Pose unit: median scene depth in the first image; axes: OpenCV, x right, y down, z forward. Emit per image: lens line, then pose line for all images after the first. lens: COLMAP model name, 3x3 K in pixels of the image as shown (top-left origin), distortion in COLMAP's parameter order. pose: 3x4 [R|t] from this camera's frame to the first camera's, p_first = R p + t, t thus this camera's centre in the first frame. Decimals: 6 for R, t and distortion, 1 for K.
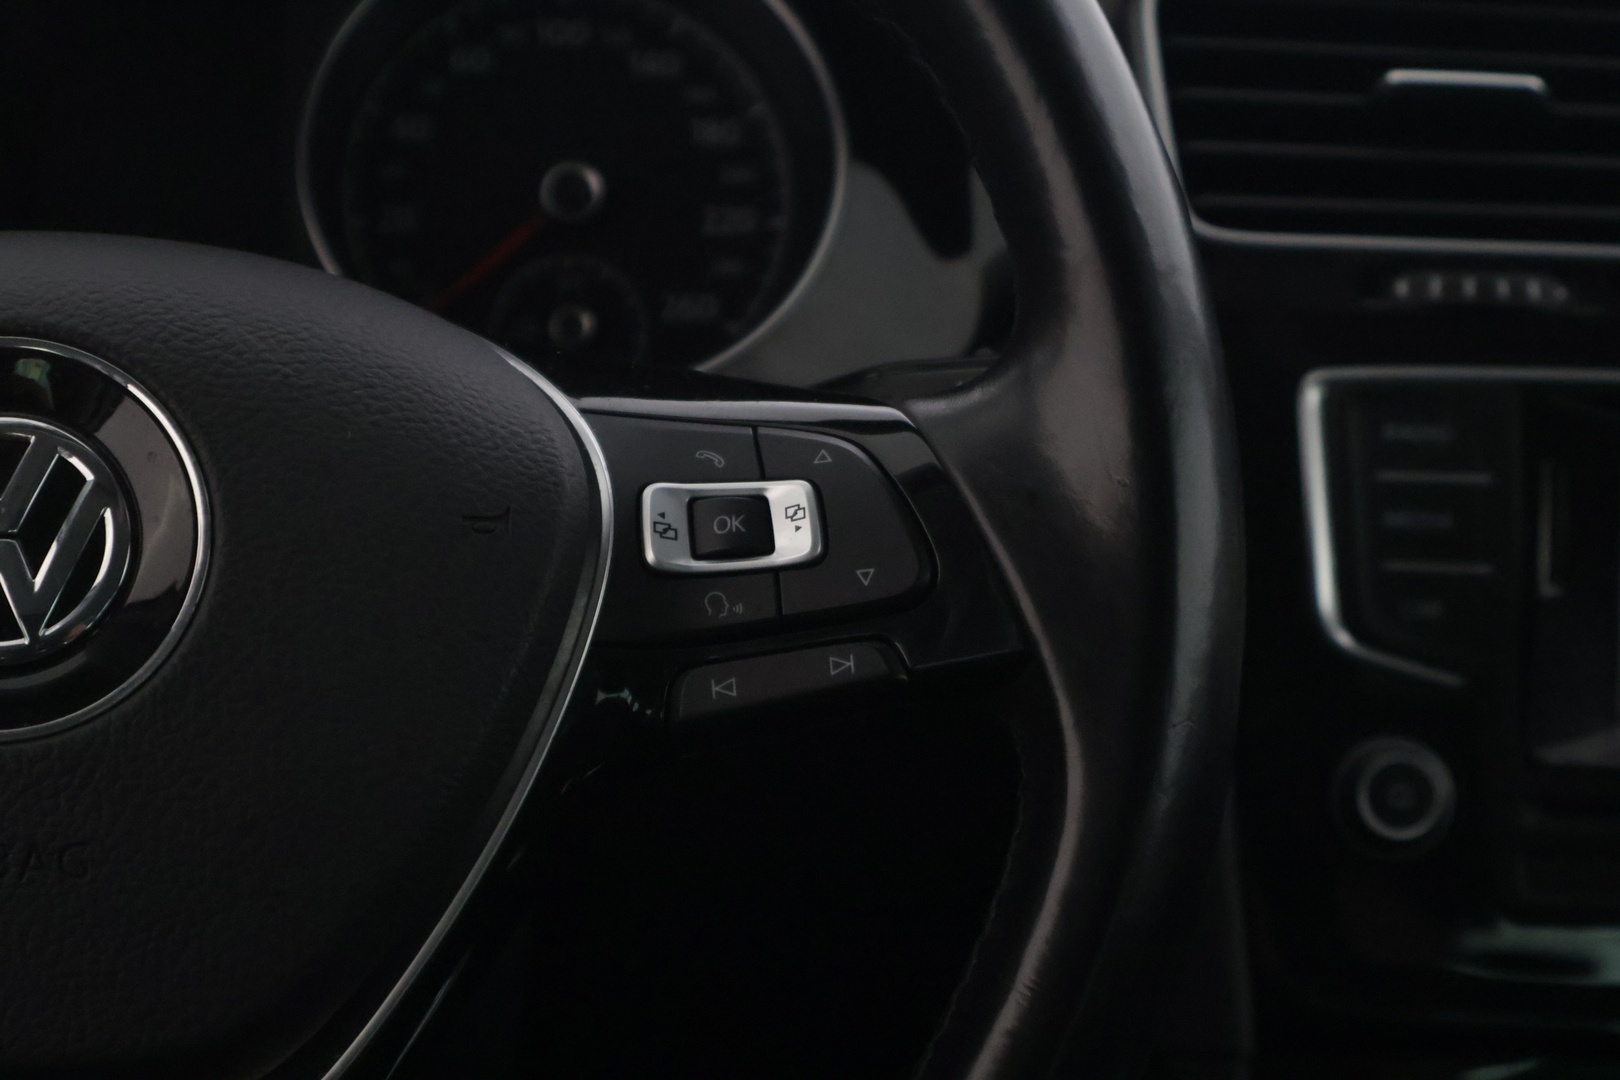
lens RADIAL K [[3273.1, 0, 775.4], [0, 3273.1, 544.0], [0, 0, 1]] dist [0.017282, 0.279290]
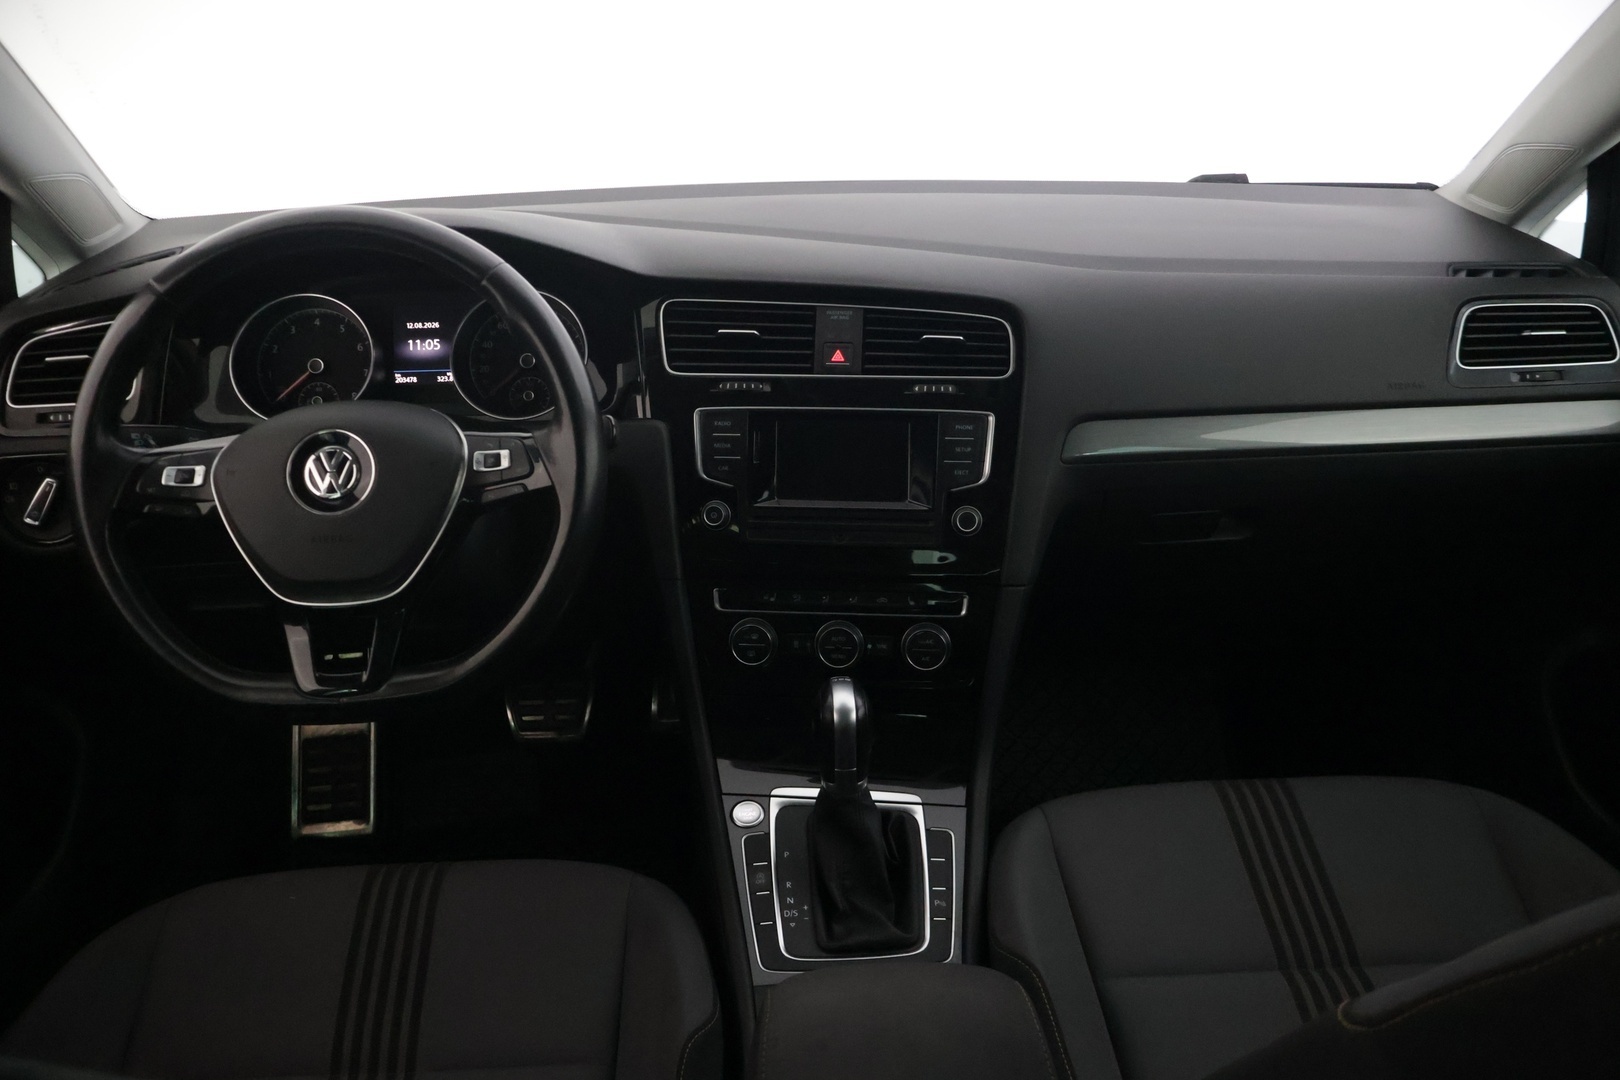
lens RADIAL K [[1356.5, 0, 810.0], [0, 1356.5, 540.0], [0, 0, 1]] dist [0.002246, -0.003575]
pose [[0.996847, -0.014538, -0.077999, 0.550603], [0.022442, 0.994589, 0.101433, -0.074261], [0.076103, -0.102863, 0.991780, -0.815044]]
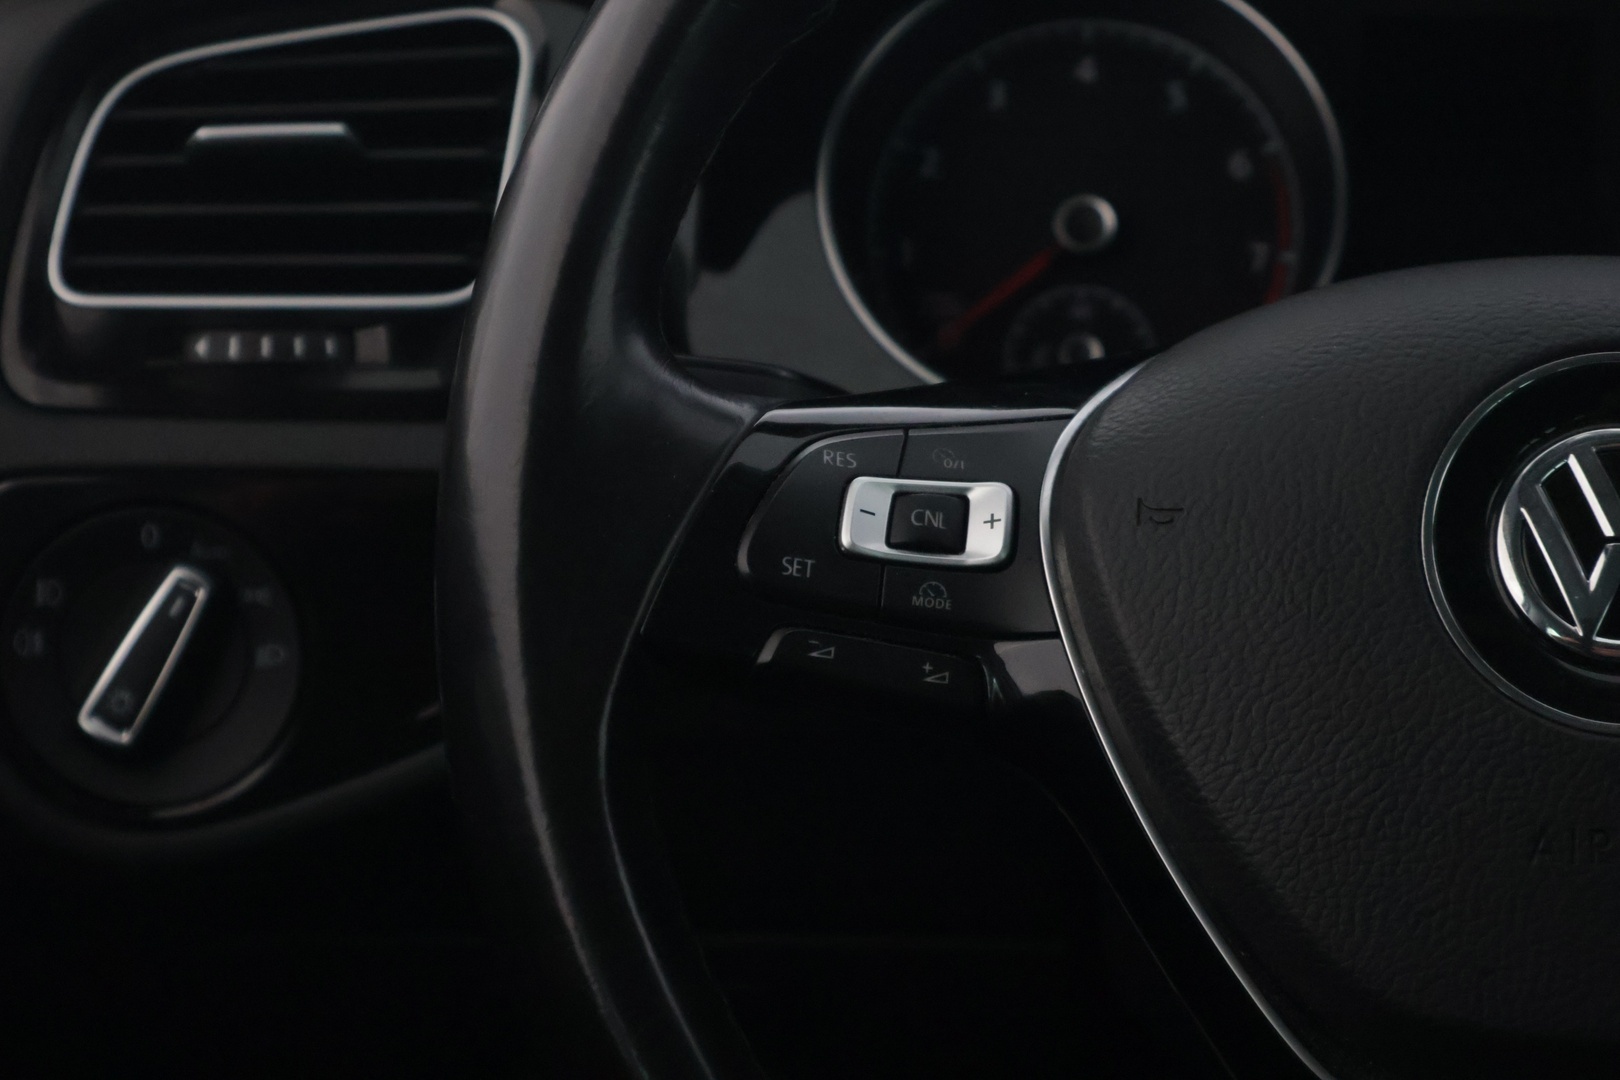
lens RADIAL K [[3273.1, 0, 775.4], [0, 3273.1, 544.0], [0, 0, 1]] dist [0.017282, 0.279290]
pose [[0.973861, 0.013699, -0.226733, -0.236068], [-0.023759, 0.998848, -0.041698, 0.054904], [0.225901, 0.045995, 0.973064, -0.065410]]
